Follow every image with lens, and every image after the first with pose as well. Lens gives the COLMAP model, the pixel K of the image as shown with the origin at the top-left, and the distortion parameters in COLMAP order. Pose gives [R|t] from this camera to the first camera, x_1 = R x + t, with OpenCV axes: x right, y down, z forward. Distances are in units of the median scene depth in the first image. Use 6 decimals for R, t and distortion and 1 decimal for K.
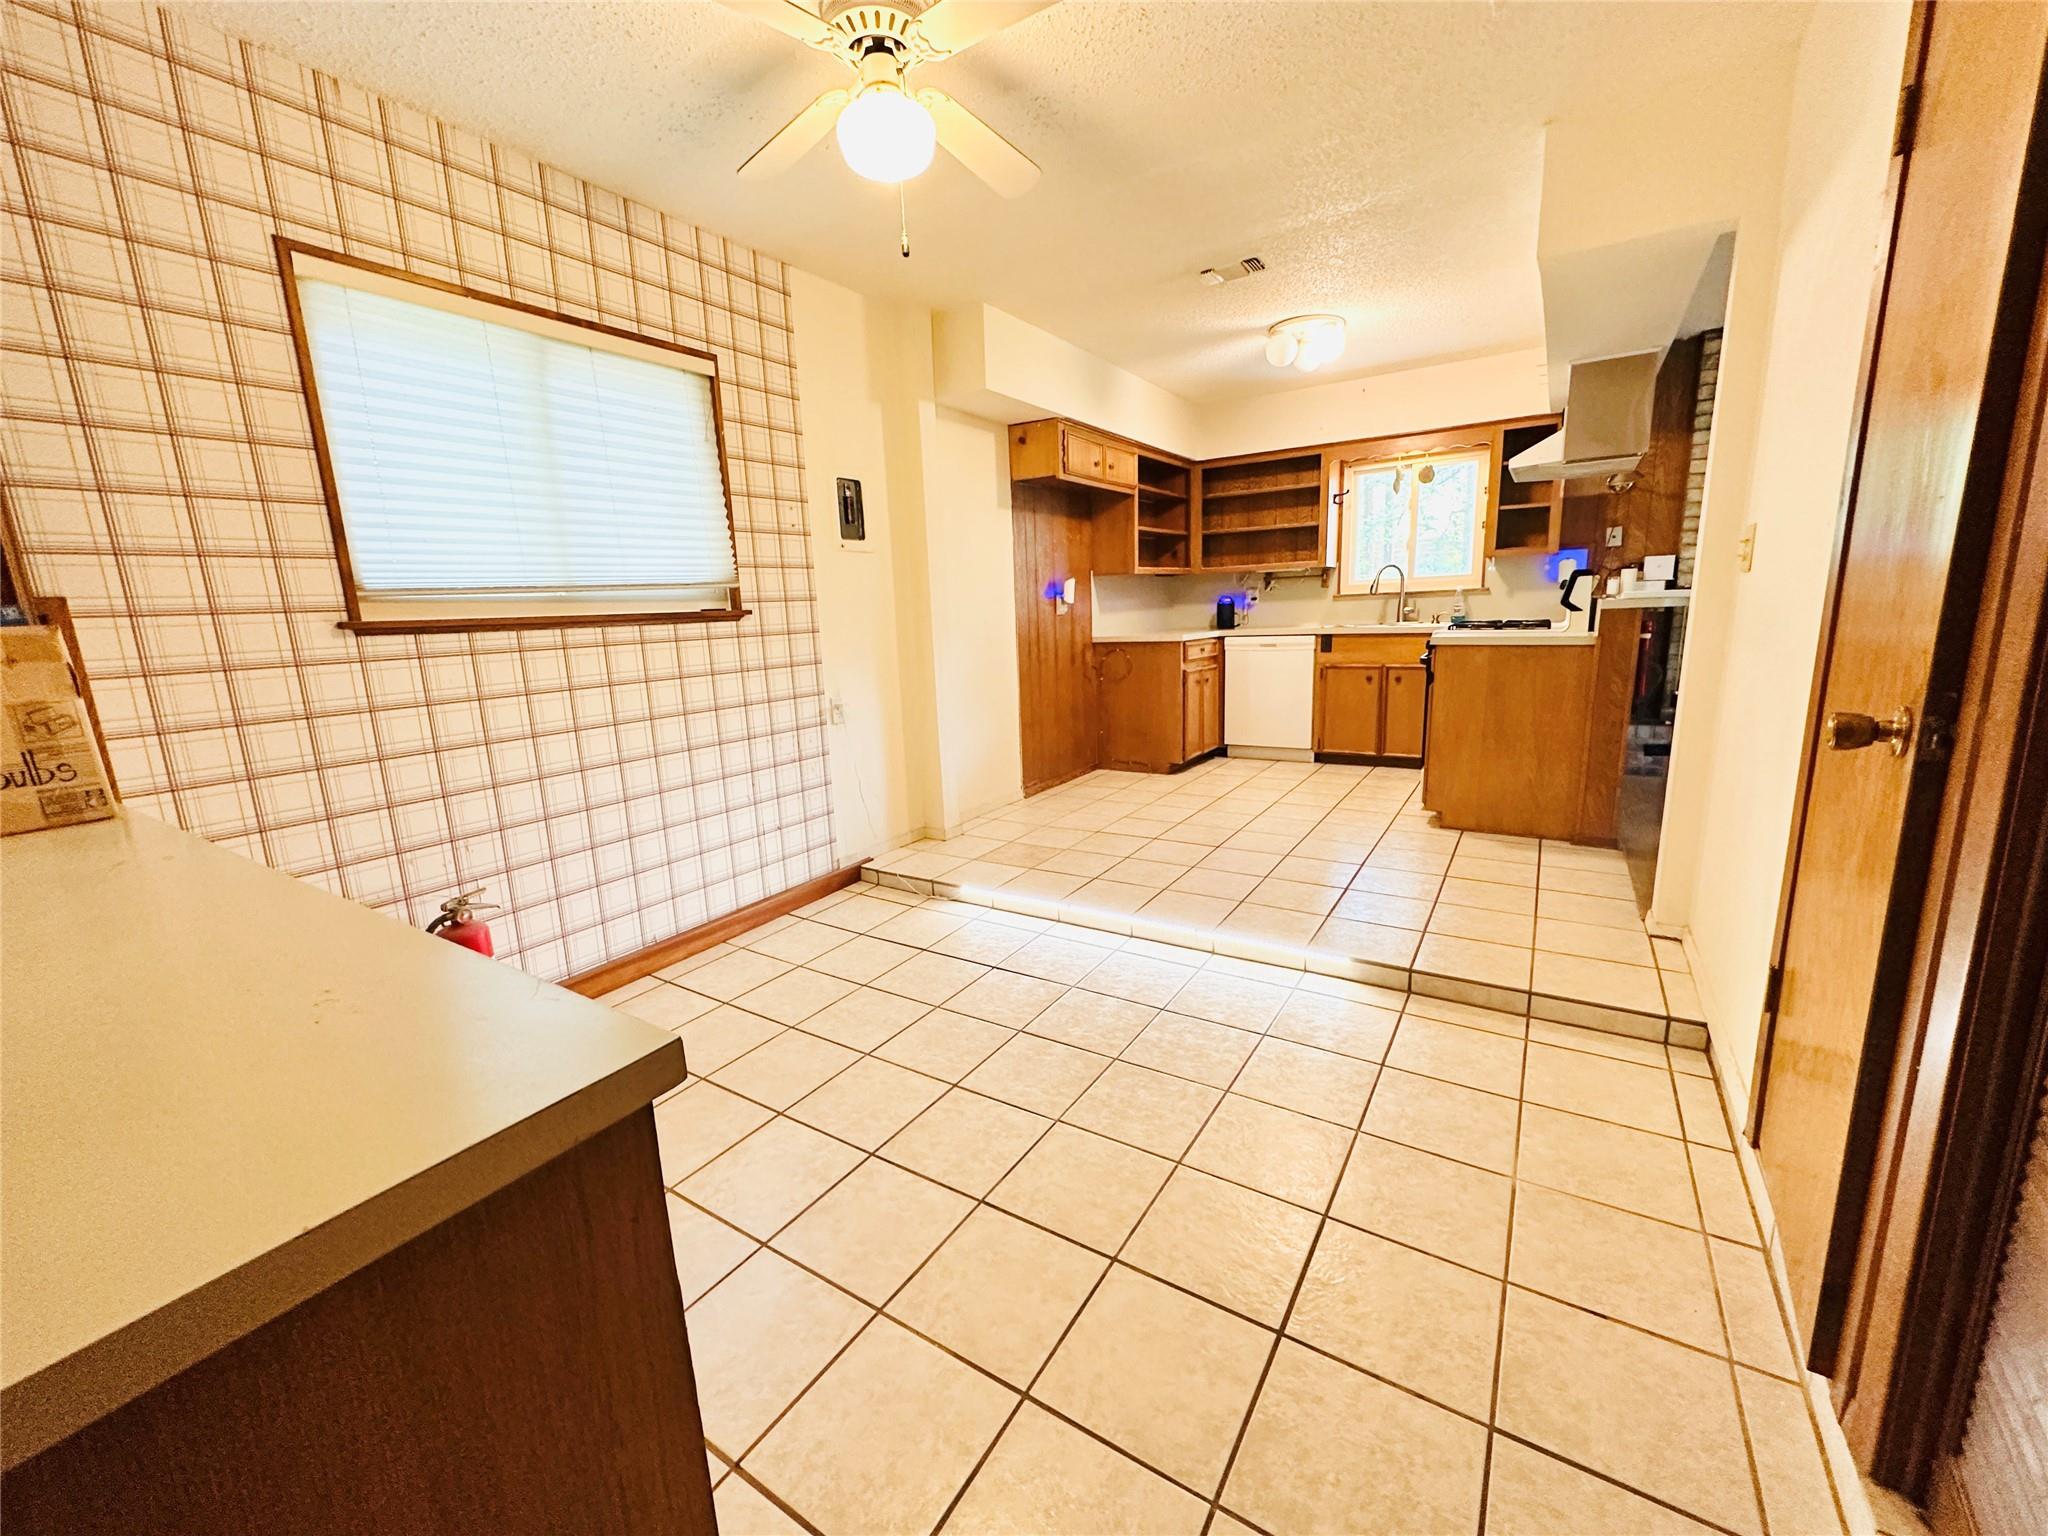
lens RADIAL K [[817.2, 0, 1022.9], [0, 817.2, 762.6], [0, 0, 1]] dist [0.000531, -0.000562]
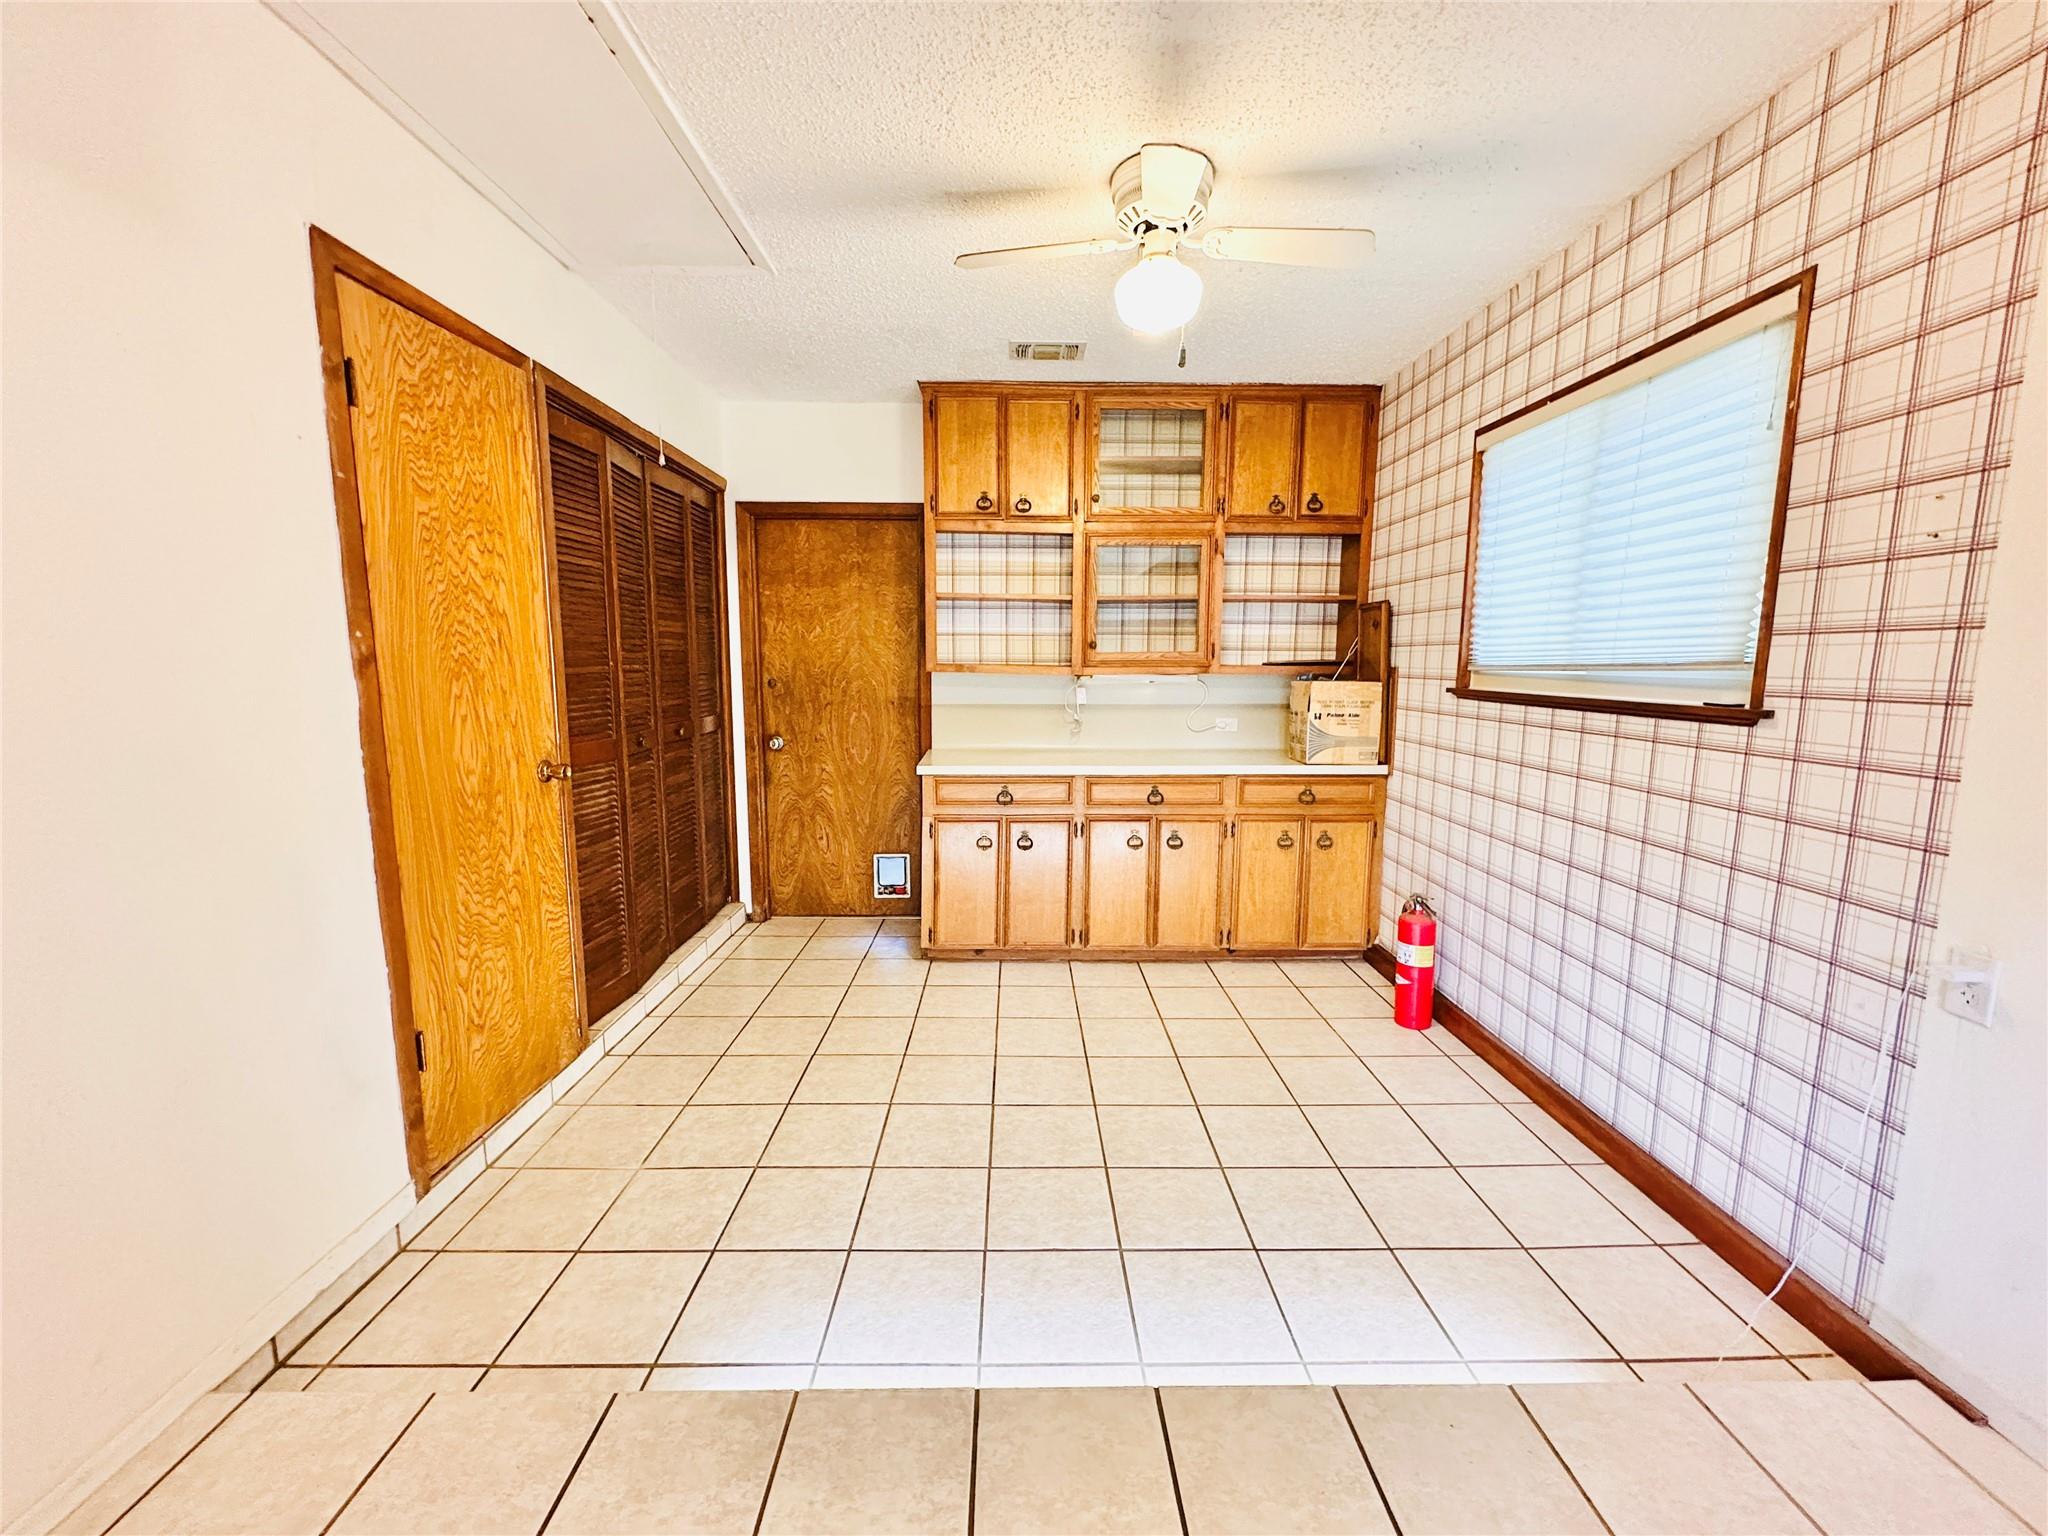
lens RADIAL K [[817.2, 0, 1025.3], [0, 817.2, 774.6], [0, 0, 1]] dist [0.000531, -0.000562]
pose [[-0.831142, 0.109563, -0.545159, 0.428294], [-0.081639, 0.945729, 0.314533, -0.299890], [0.550034, 0.305928, -0.777091, 1.252952]]
